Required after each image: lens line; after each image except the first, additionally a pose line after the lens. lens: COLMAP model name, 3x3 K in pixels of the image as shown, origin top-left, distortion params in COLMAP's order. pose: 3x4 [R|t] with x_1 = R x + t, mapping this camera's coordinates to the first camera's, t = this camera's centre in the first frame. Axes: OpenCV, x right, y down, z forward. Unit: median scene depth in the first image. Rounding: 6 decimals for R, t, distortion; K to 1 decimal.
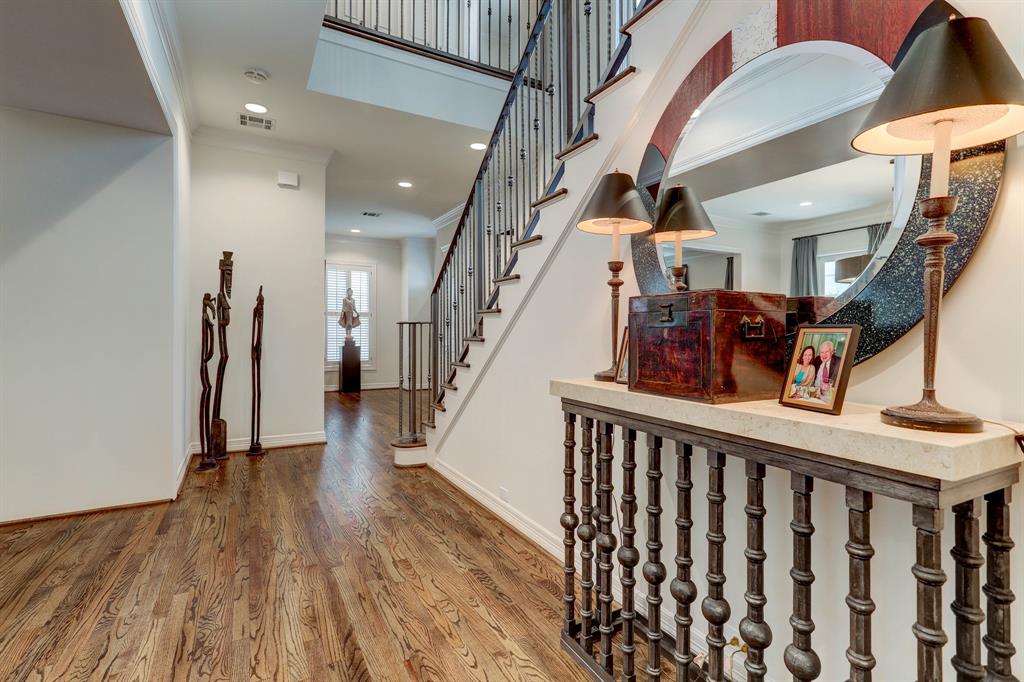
lens RADIAL K [[479.1, 0, 510.5], [0, 479.1, 336.2], [0, 0, 1]] dist [0.021247, -0.000040]
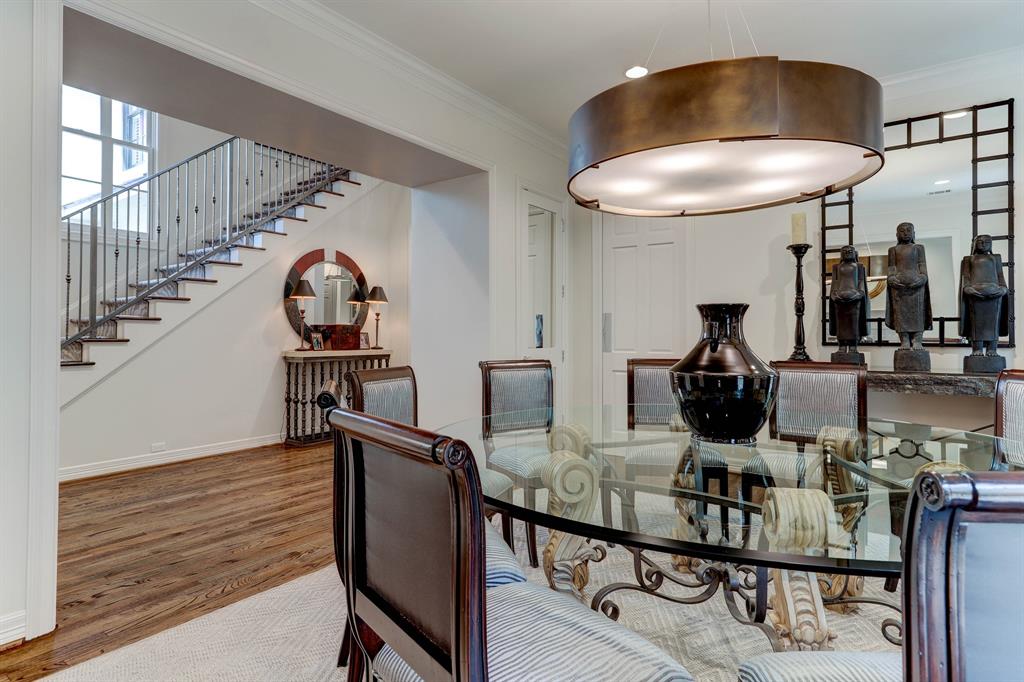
lens RADIAL K [[542.1, 0, 510.8], [0, 542.1, 333.7], [0, 0, 1]] dist [-0.001566, 0.001516]
pose [[-0.410326, -0.012222, 0.911857, -2.413360], [-0.008069, 0.999920, 0.009771, -0.038631], [-0.911903, -0.003348, -0.410391, 0.885221]]
